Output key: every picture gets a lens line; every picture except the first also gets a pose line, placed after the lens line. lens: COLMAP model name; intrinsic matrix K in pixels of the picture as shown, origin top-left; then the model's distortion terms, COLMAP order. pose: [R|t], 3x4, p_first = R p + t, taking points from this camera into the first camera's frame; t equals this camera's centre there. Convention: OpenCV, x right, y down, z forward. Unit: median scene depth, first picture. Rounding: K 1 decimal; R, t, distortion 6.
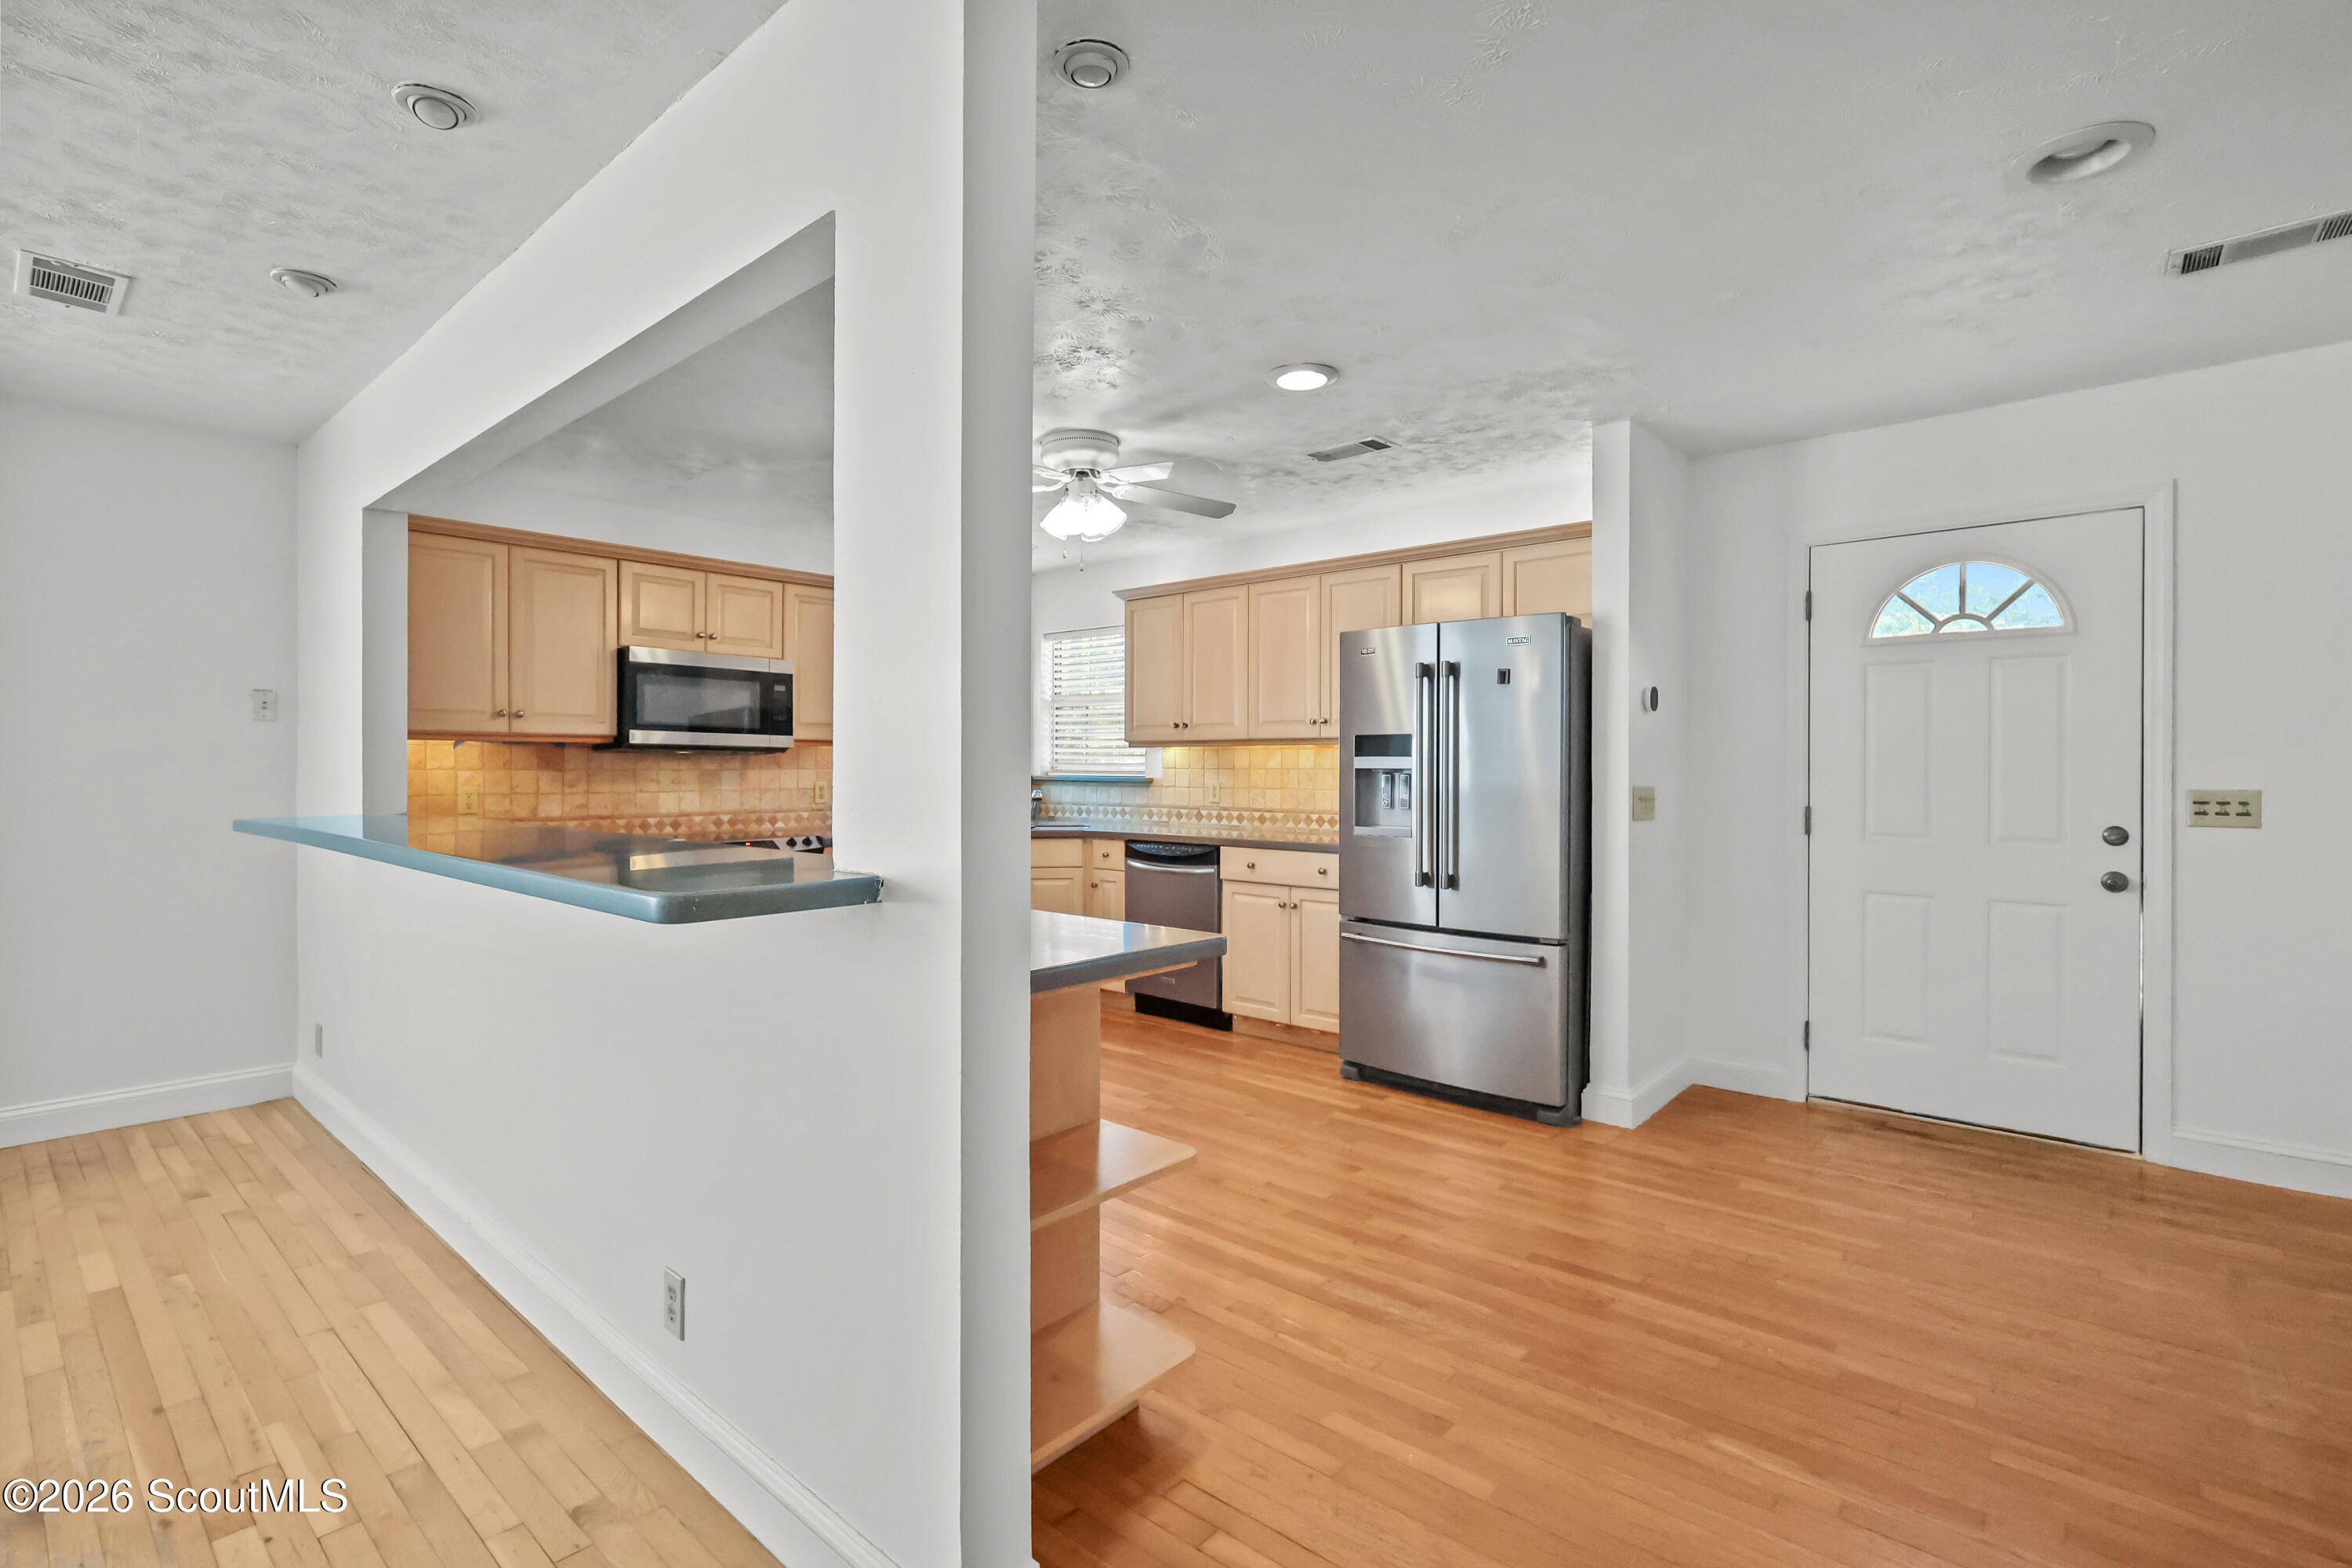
lens RADIAL K [[1090.1, 0, 1175.1], [0, 1090.1, 765.0], [0, 0, 1]] dist [-0.000481, 0.001135]
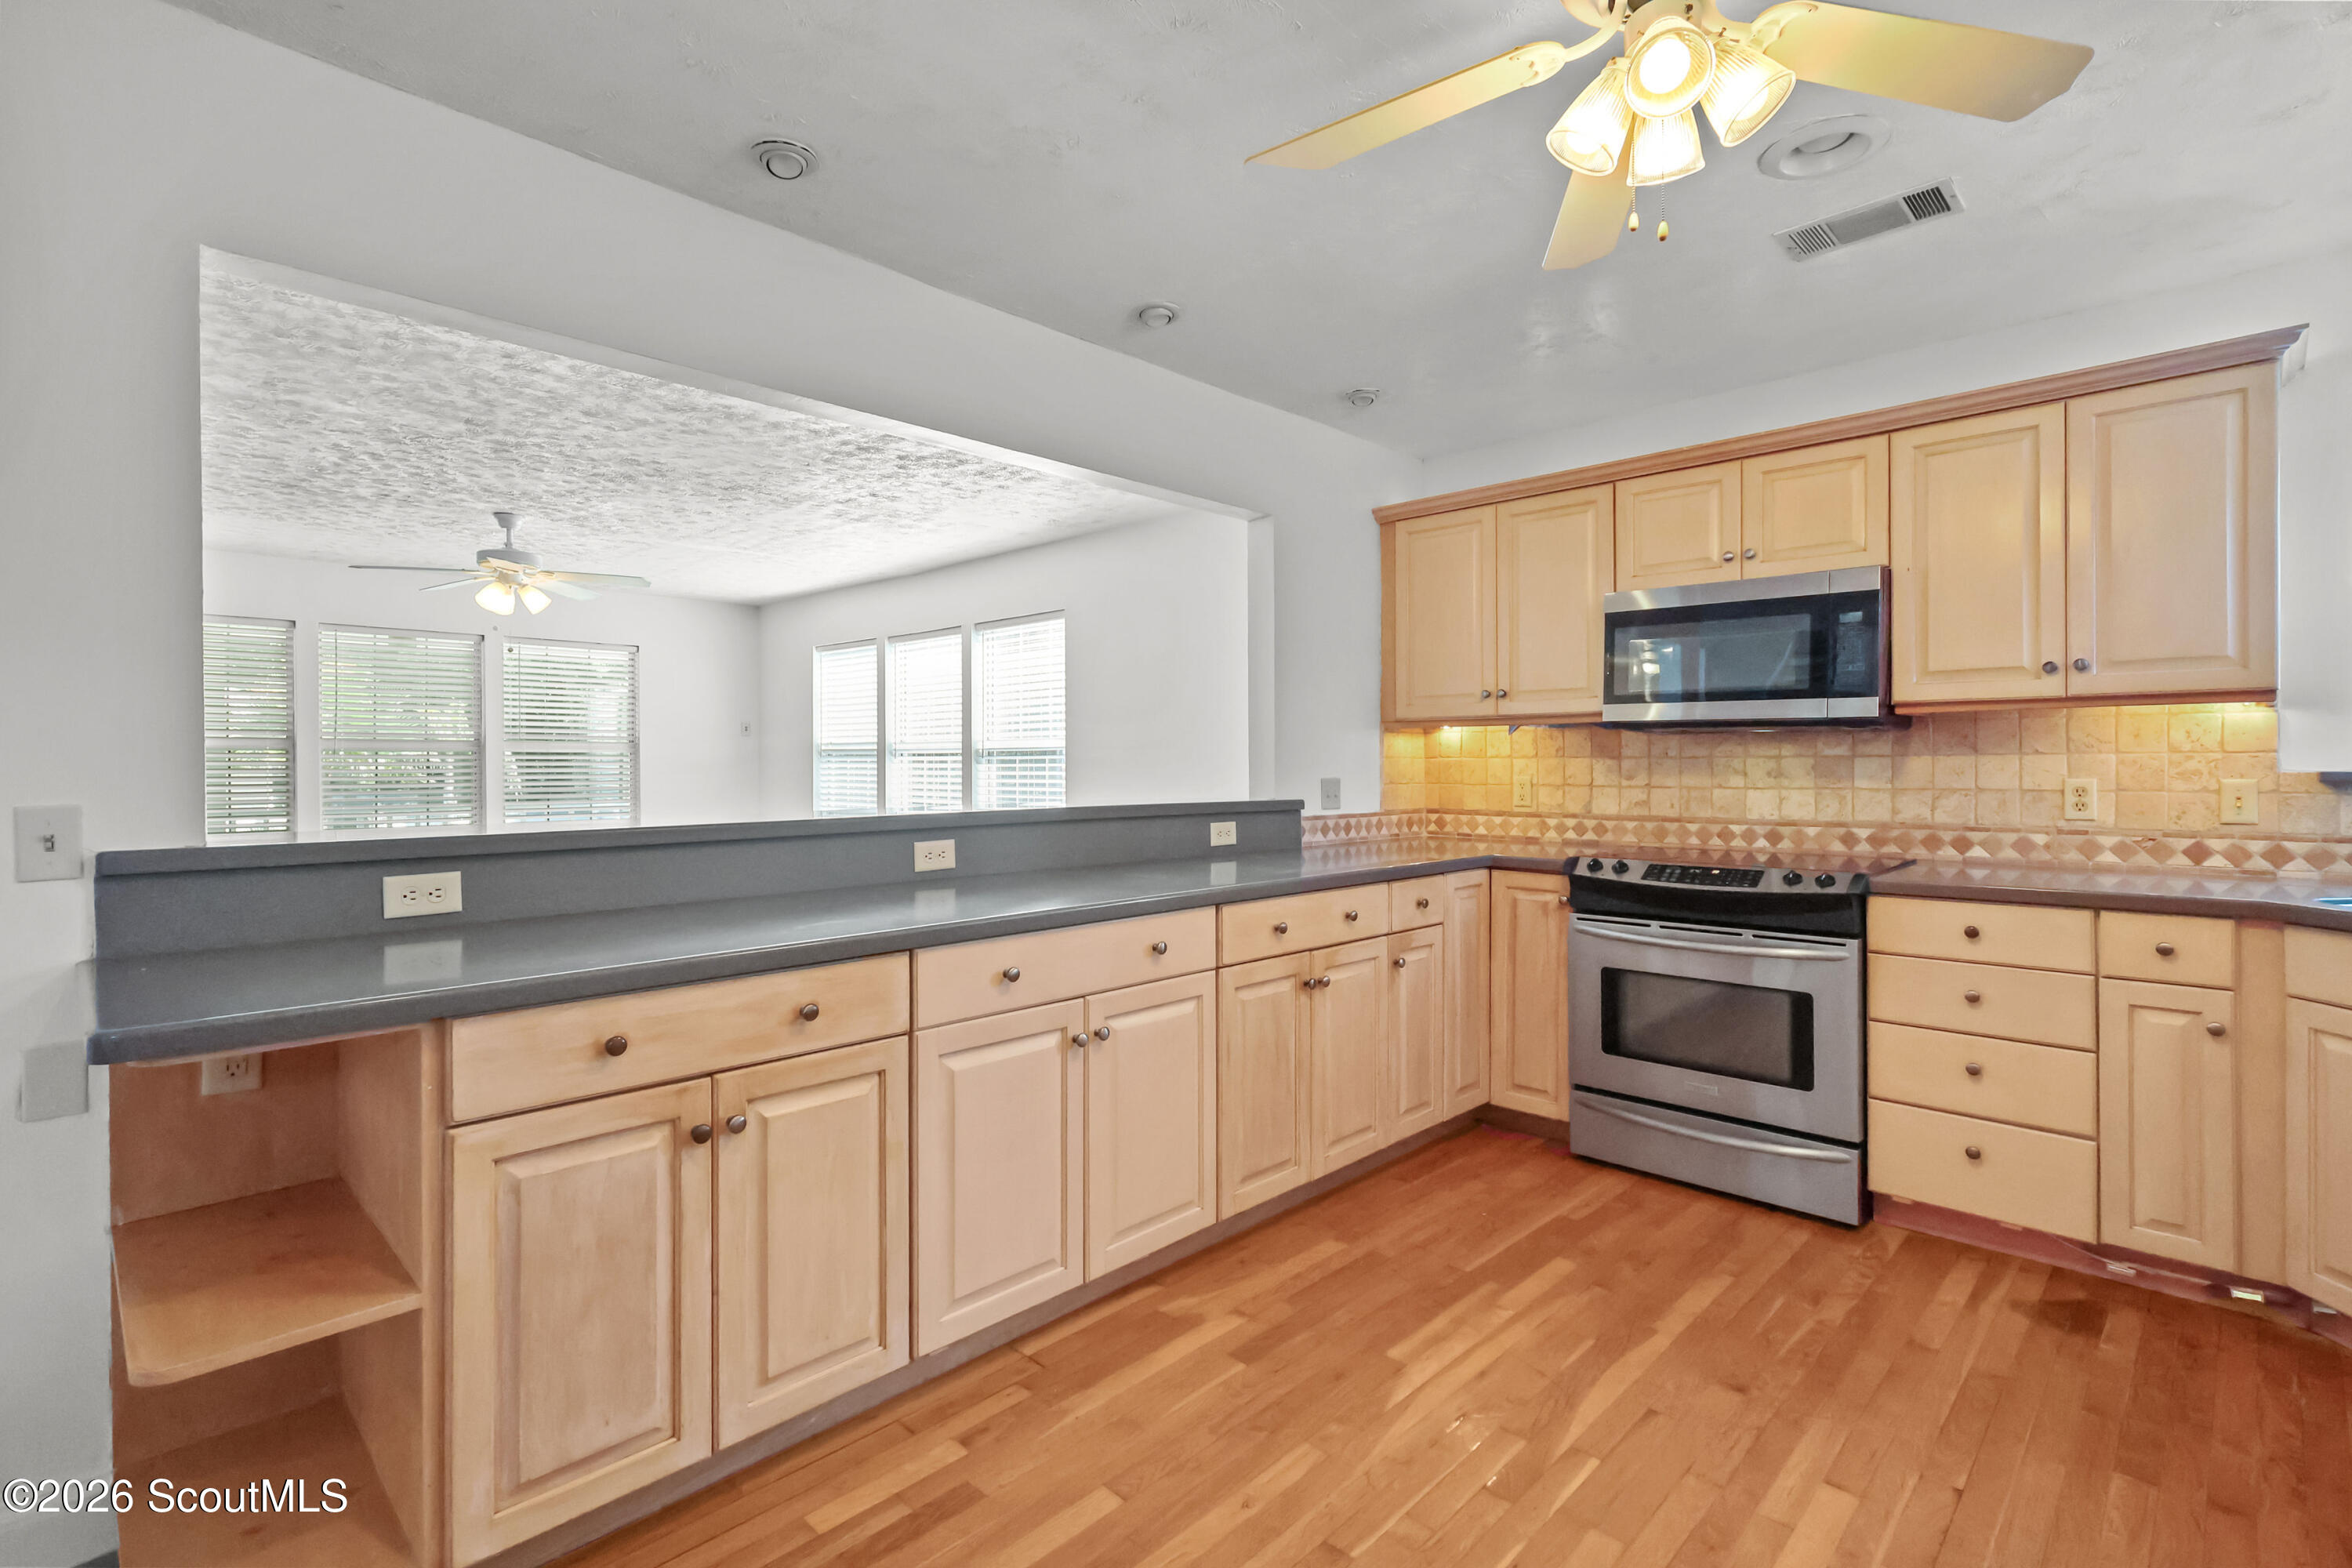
lens RADIAL K [[1090.1, 0, 1175.1], [0, 1090.1, 765.0], [0, 0, 1]] dist [-0.000481, 0.001135]
pose [[-0.056669, 0.002200, -0.998391, 0.249707], [0.006099, 0.999980, 0.001857, 0.006191], [0.998374, -0.005984, -0.056681, 0.675498]]
